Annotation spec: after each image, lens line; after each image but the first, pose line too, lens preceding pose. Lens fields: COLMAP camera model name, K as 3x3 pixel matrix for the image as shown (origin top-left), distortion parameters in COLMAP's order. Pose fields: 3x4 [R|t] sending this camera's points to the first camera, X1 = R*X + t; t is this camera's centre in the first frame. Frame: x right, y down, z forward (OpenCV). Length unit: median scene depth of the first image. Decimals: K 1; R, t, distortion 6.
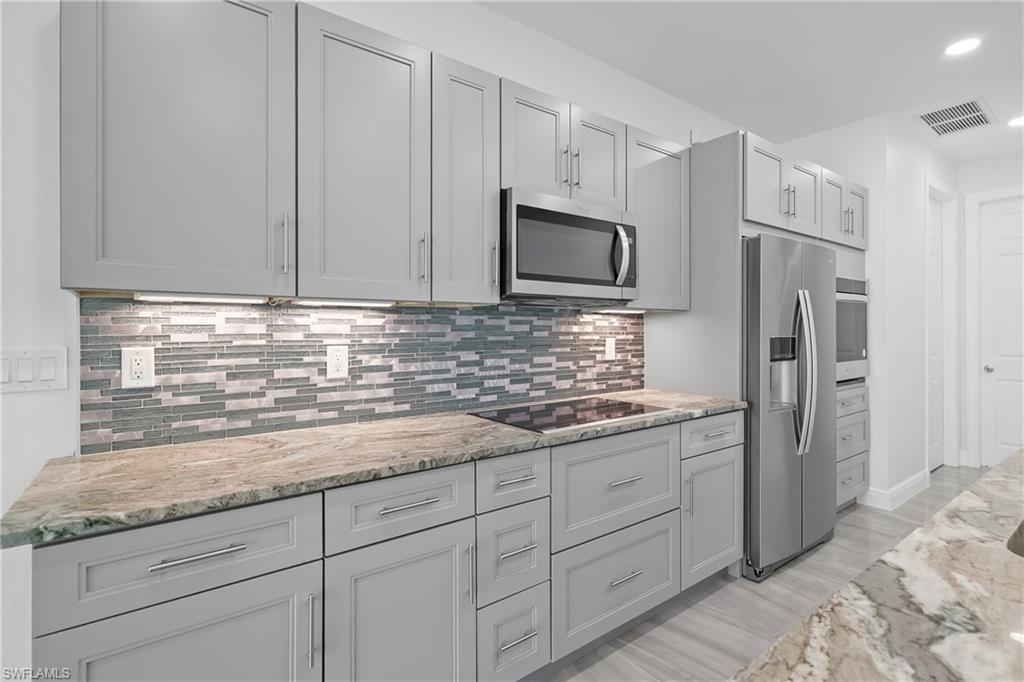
lens RADIAL K [[491.3, 0, 494.6], [0, 491.3, 336.8], [0, 0, 1]] dist [-0.001531, 0.000021]
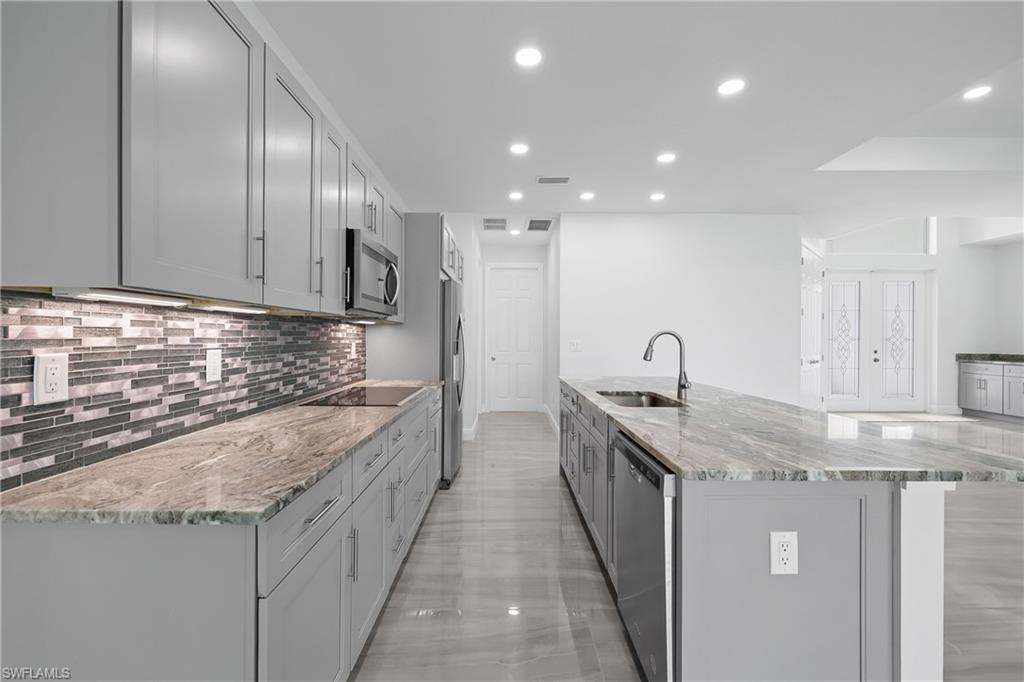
lens RADIAL K [[441.7, 0, 505.3], [0, 441.7, 343.6], [0, 0, 1]] dist [0.001233, -0.000594]
pose [[0.589033, -0.005678, 0.808089, -0.682140], [0.002824, 0.999984, 0.004968, 0.002334], [-0.808104, -0.000645, 0.589040, -0.038544]]
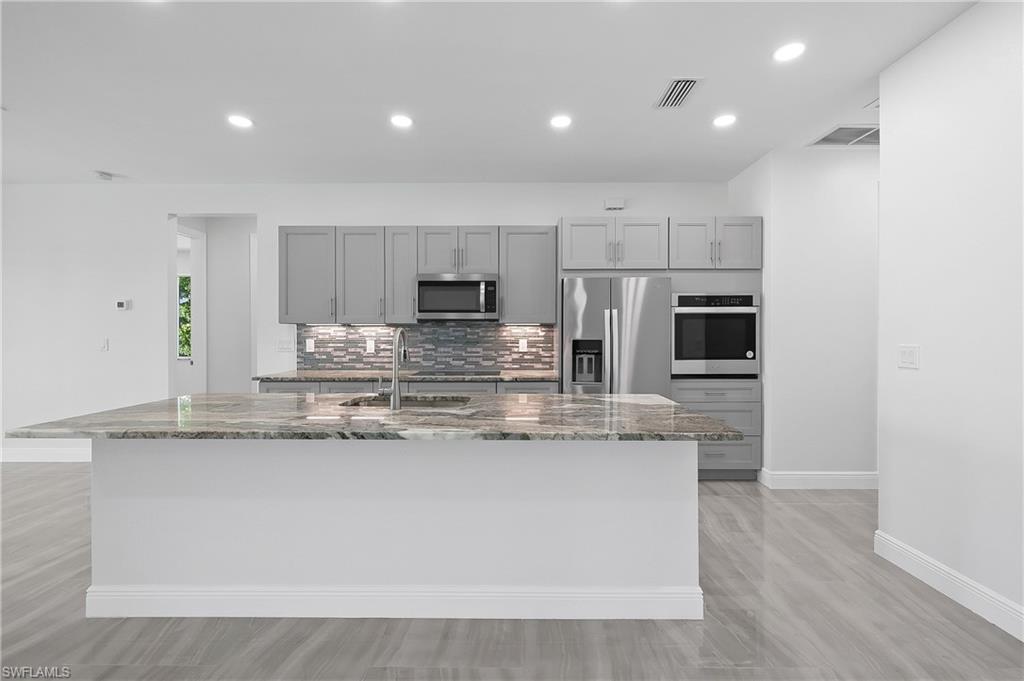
lens RADIAL K [[441.7, 0, 509.5], [0, 441.7, 336.9], [0, 0, 1]] dist [0.001233, -0.000594]
pose [[0.789206, 0.006619, -0.614093, 1.652920], [-0.009890, 0.999949, -0.001932, -0.003186], [0.614049, 0.007598, 0.789232, -0.392646]]
